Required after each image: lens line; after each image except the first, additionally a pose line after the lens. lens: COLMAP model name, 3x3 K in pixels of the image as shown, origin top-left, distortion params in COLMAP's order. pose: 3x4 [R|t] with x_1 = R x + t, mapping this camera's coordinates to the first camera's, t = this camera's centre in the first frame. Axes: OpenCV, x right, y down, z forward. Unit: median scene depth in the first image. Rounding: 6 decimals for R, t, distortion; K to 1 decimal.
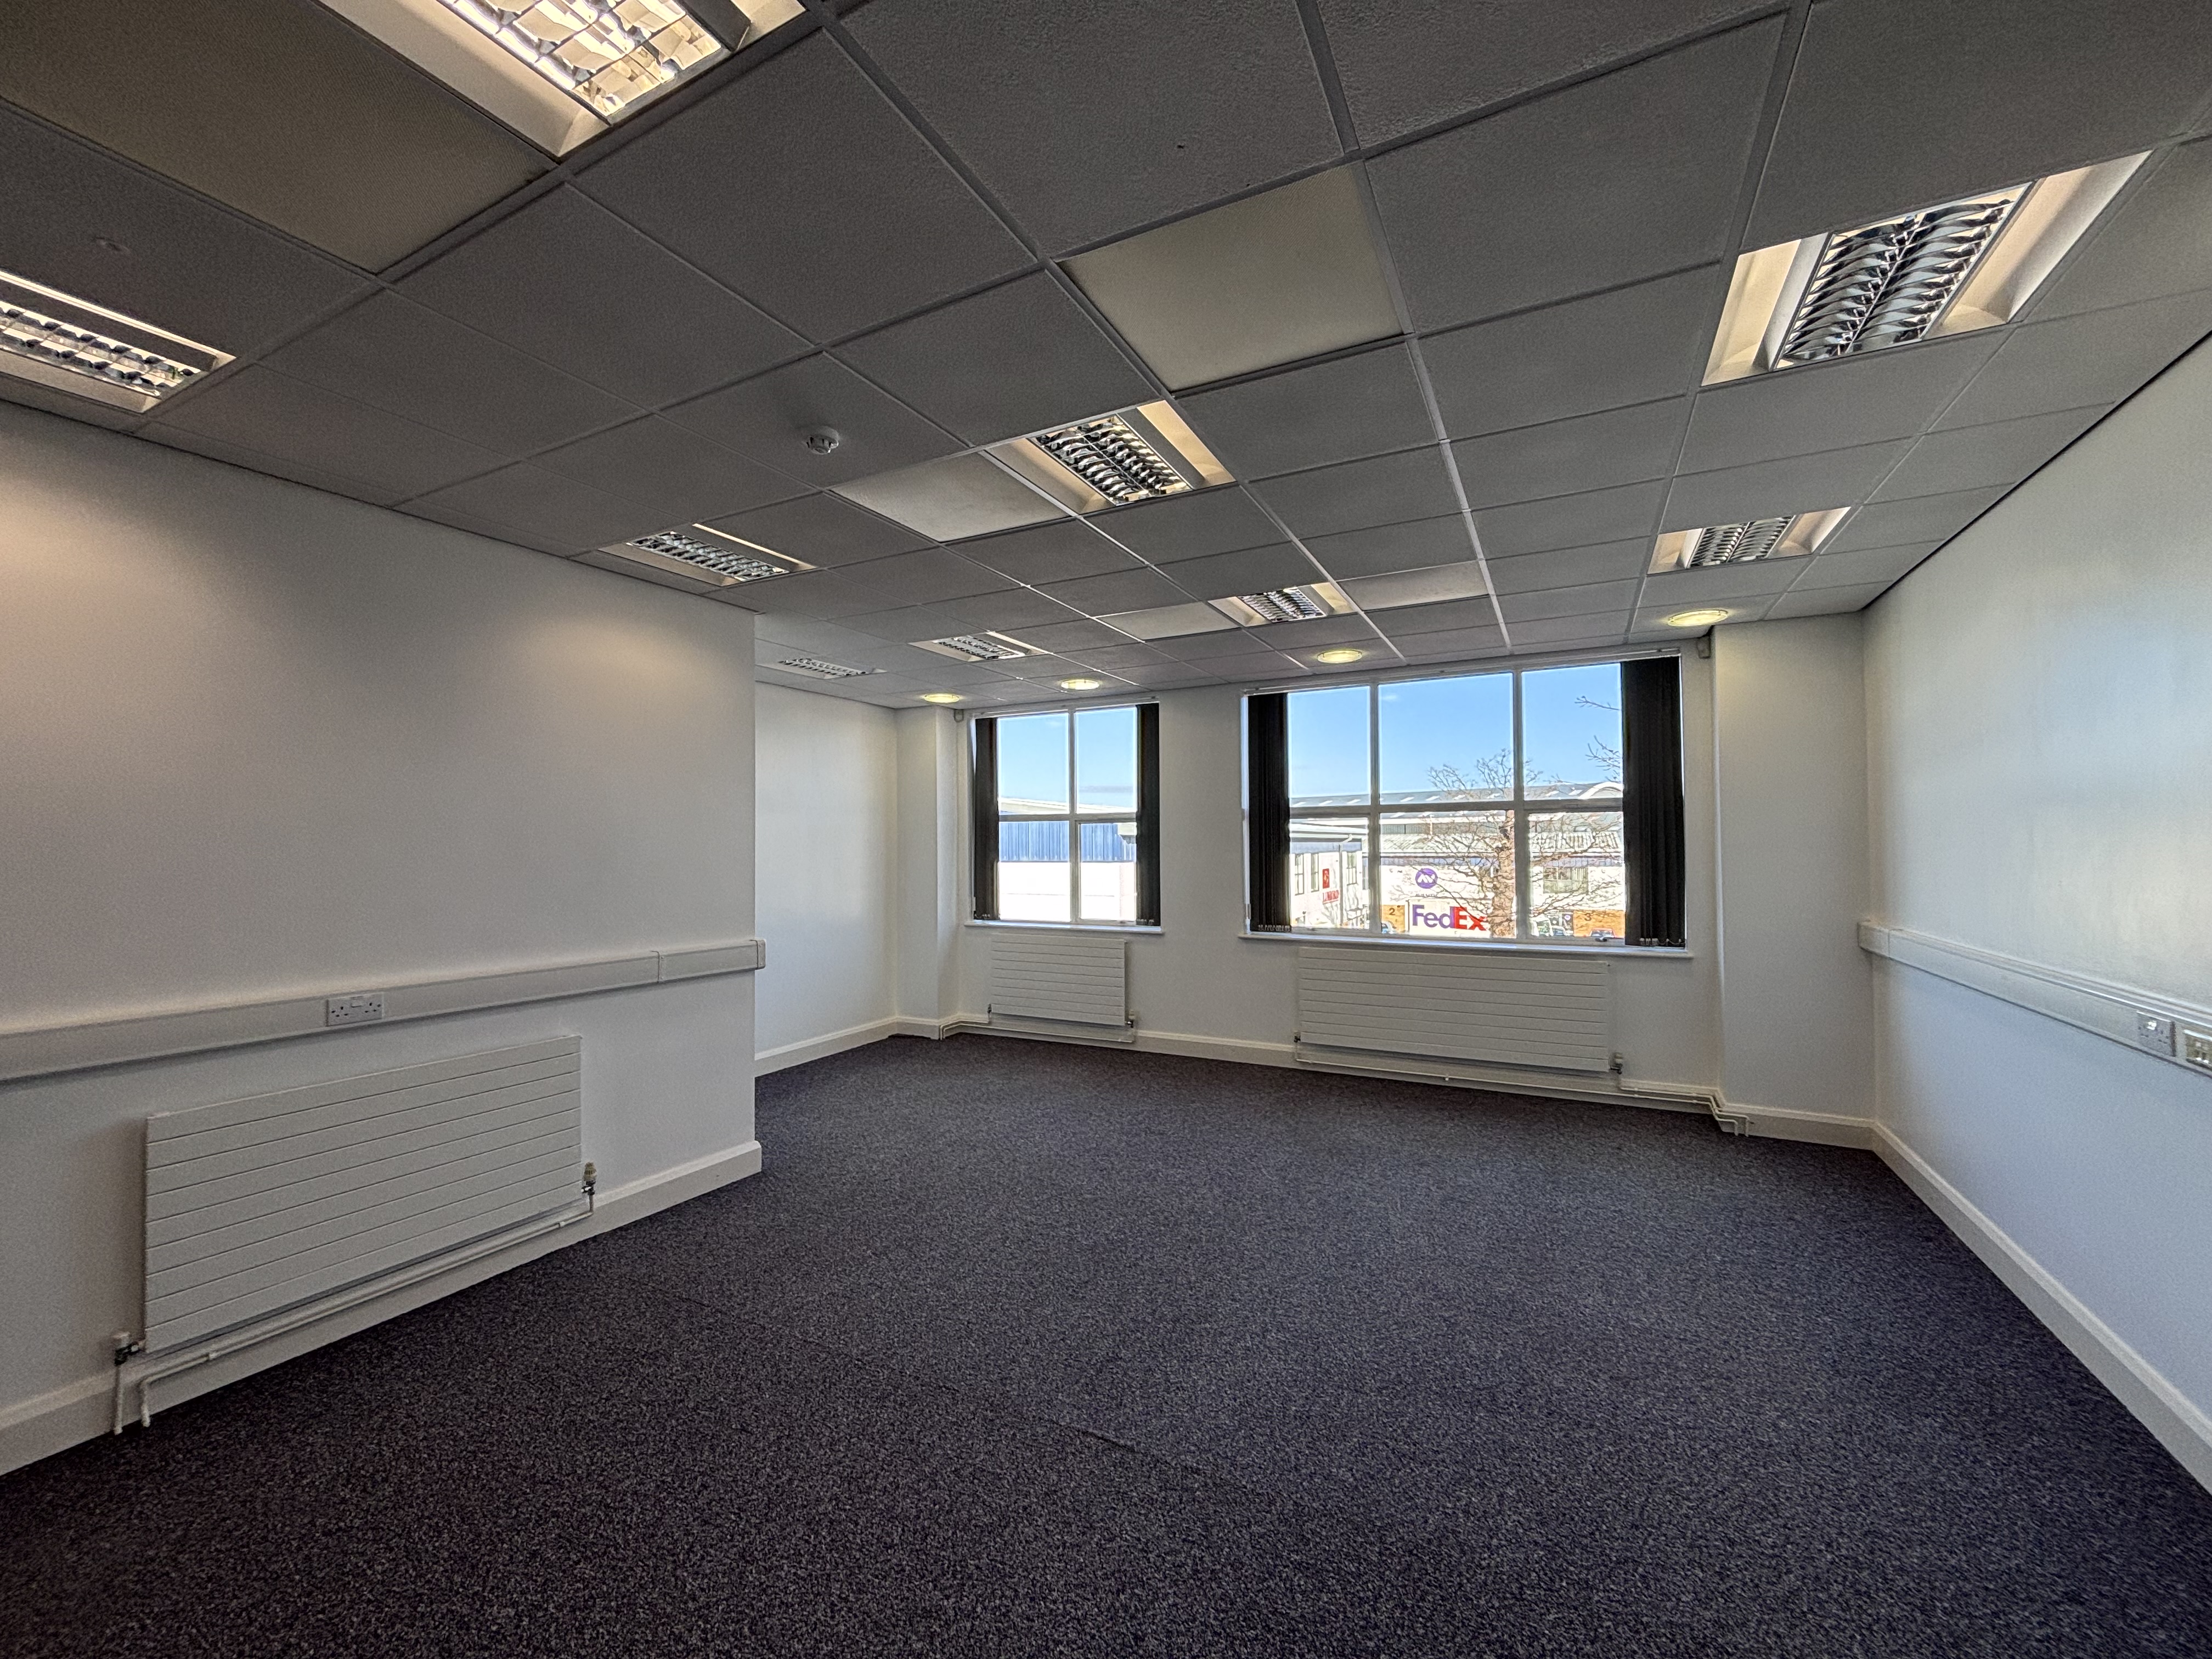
lens RADIAL K [[902.0, 0, 1125.1], [0, 902.0, 833.0], [0, 0, 1]] dist [-0.002361, 0.000625]
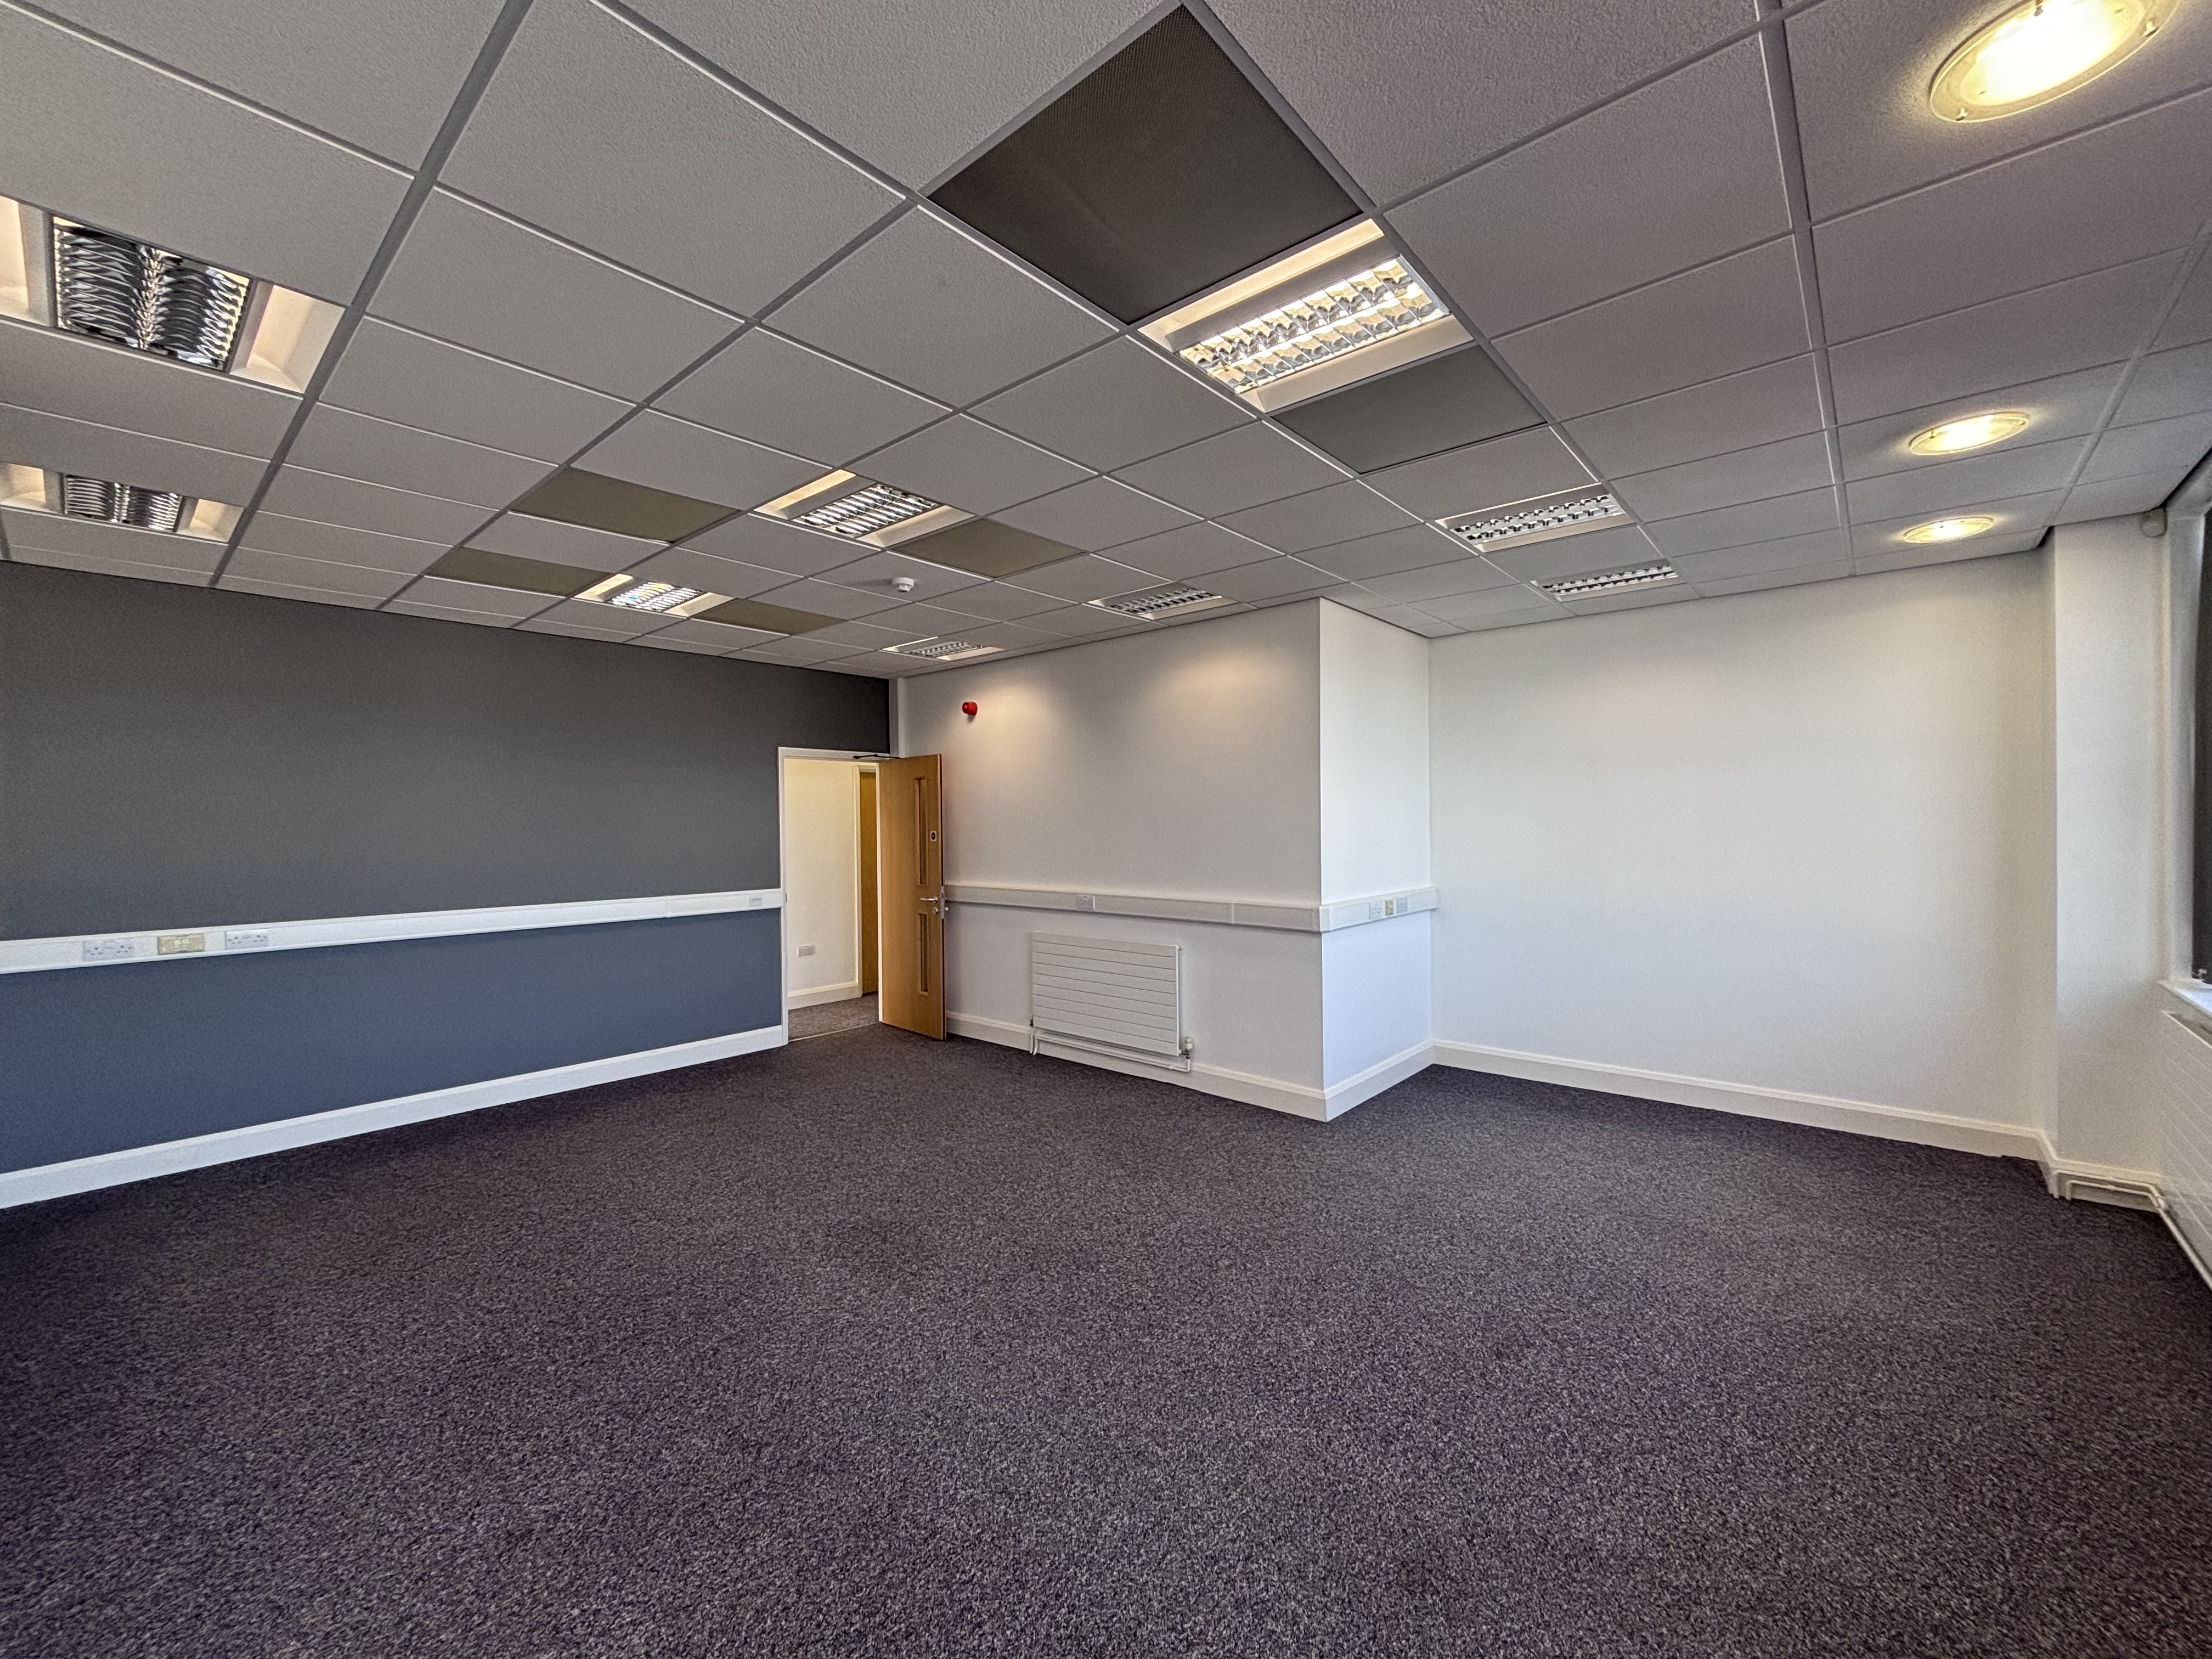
lens RADIAL K [[902.0, 0, 1091.2], [0, 902.0, 807.2], [0, 0, 1]] dist [-0.002361, 0.000625]
pose [[-0.261029, -0.001310, -0.965330, 0.862953], [0.024150, 0.999677, -0.007887, 0.002256], [0.965029, -0.025371, -0.260913, 1.248887]]
